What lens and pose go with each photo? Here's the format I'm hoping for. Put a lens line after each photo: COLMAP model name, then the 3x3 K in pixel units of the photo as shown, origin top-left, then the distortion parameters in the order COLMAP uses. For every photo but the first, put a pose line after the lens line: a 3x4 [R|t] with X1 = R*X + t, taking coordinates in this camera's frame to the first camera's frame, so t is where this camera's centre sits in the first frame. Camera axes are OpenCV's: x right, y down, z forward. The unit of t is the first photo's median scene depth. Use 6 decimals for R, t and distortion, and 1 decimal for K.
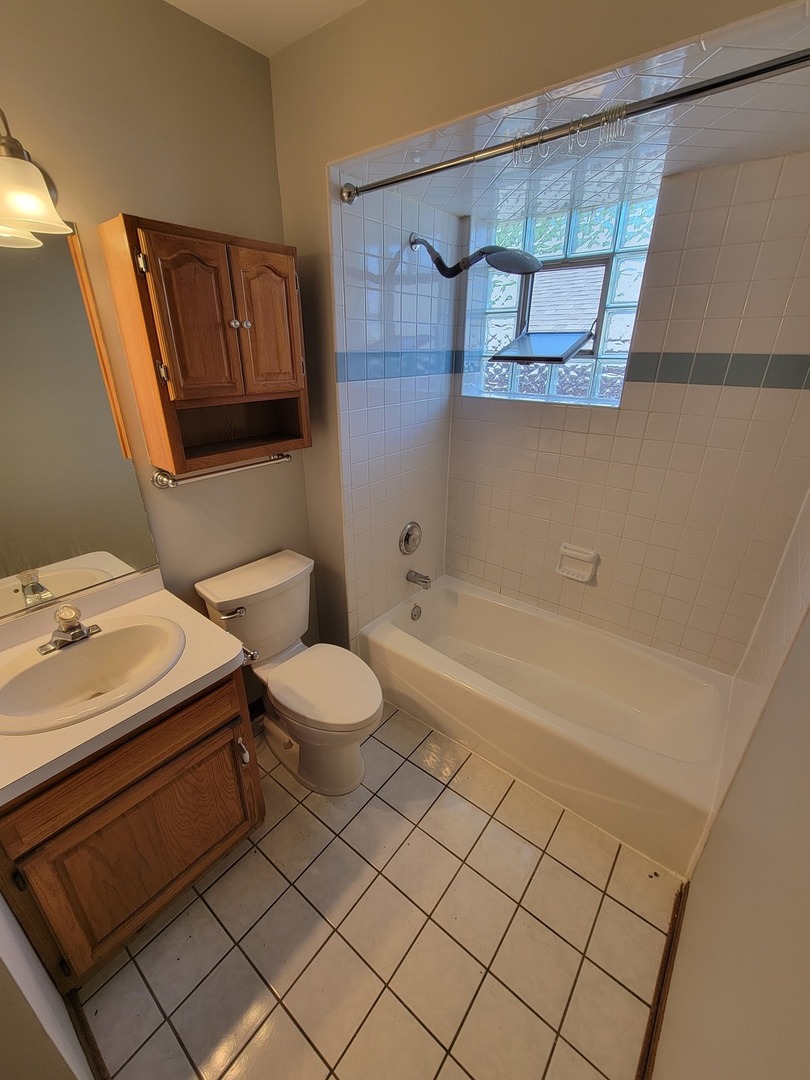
lens RADIAL K [[442.9, 0, 405.3], [0, 442.9, 537.2], [0, 0, 1]] dist [-0.002448, 0.001212]
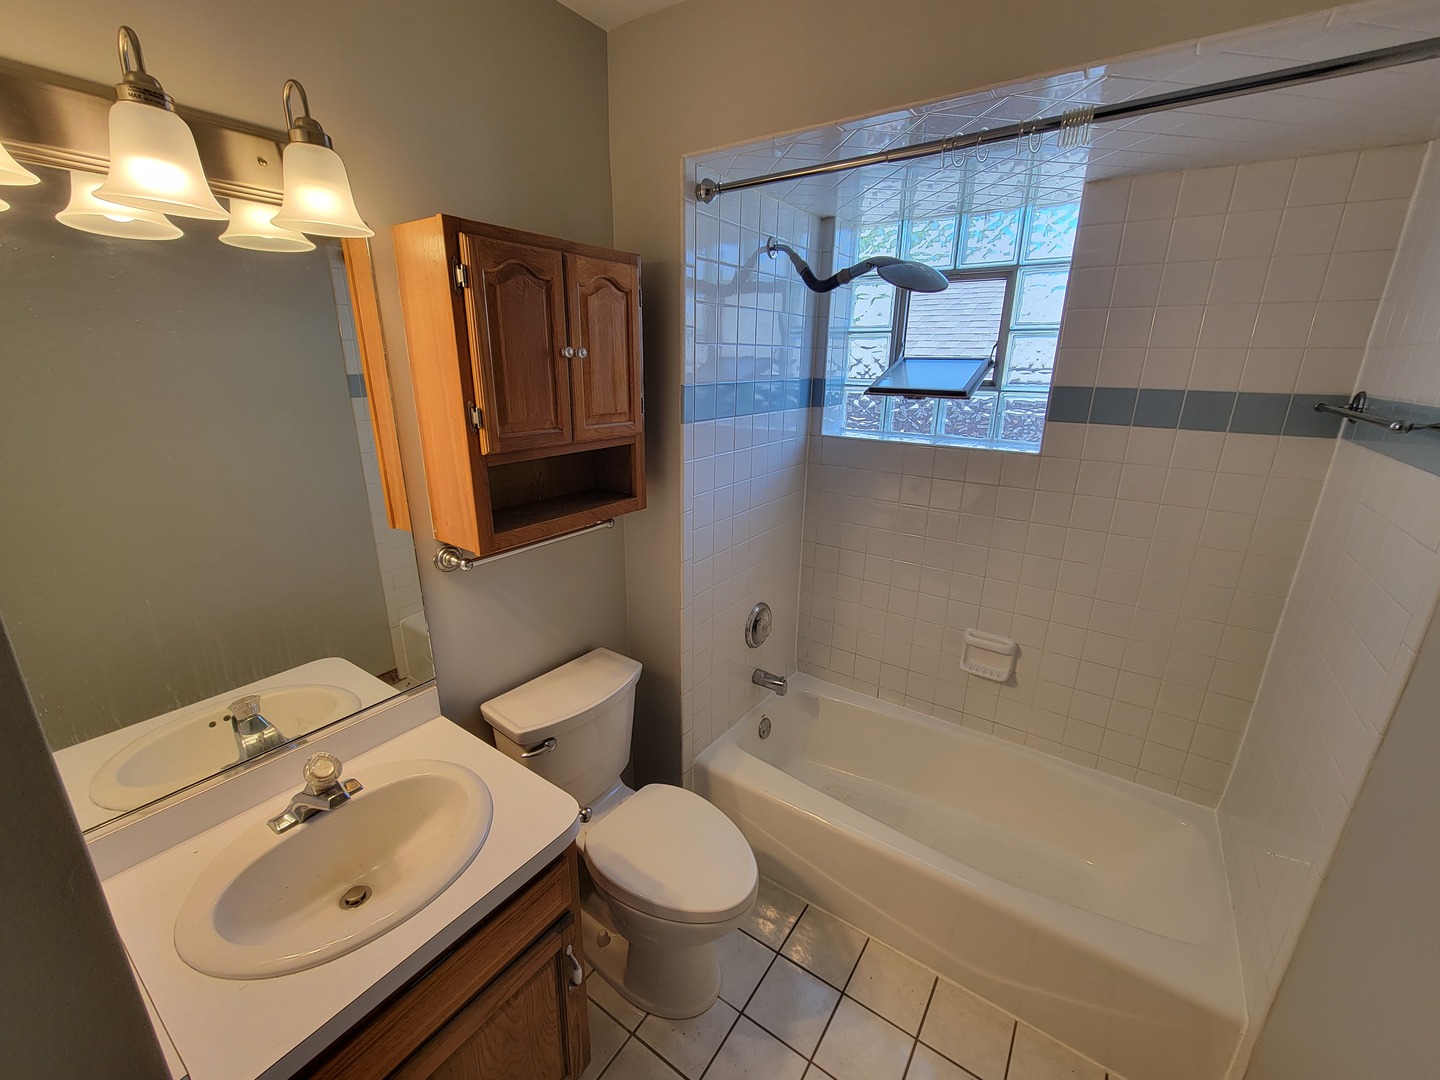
lens RADIAL K [[590.5, 0, 717.3], [0, 590.5, 541.0], [0, 0, 1]] dist [-0.002448, 0.001212]
pose [[0.997863, -0.012101, 0.064213, -0.151948], [0.018919, 0.994117, -0.106645, -0.042615], [-0.062545, 0.107632, 0.992221, 0.026659]]
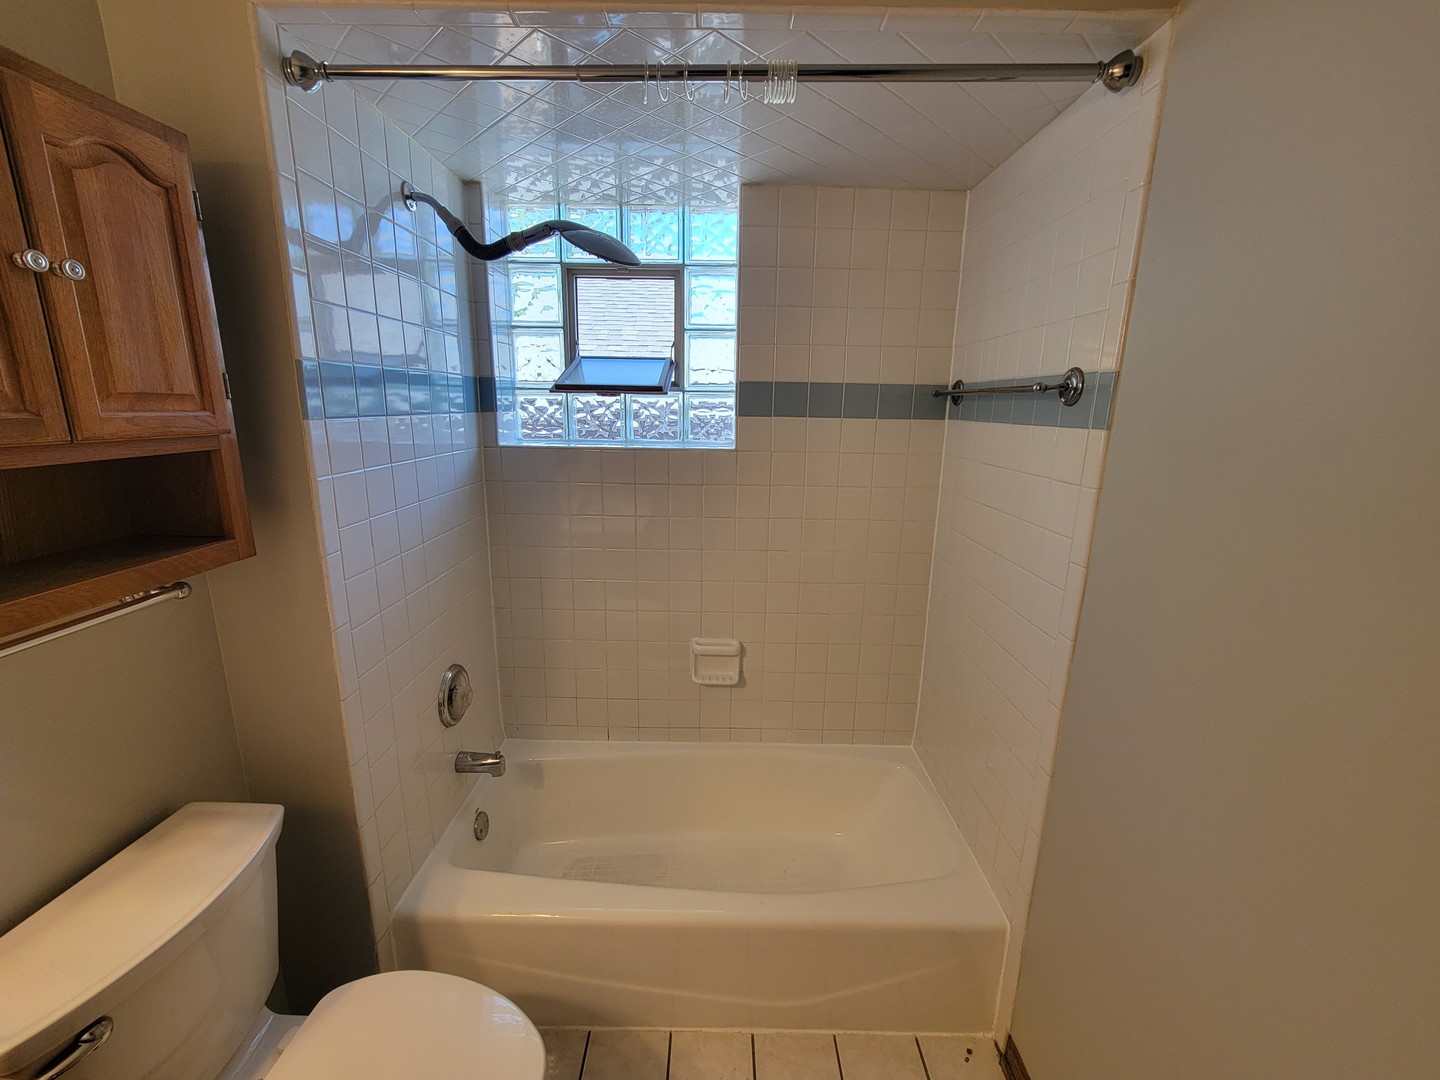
lens RADIAL K [[589.6, 0, 715.5], [0, 589.6, 541.8], [0, 0, 1]] dist [-0.002476, 0.000220]
pose [[0.785592, -0.132750, 0.604337, -0.196949], [0.233489, 0.968105, -0.090862, -0.051074], [-0.572999, 0.212487, 0.791531, 0.239606]]
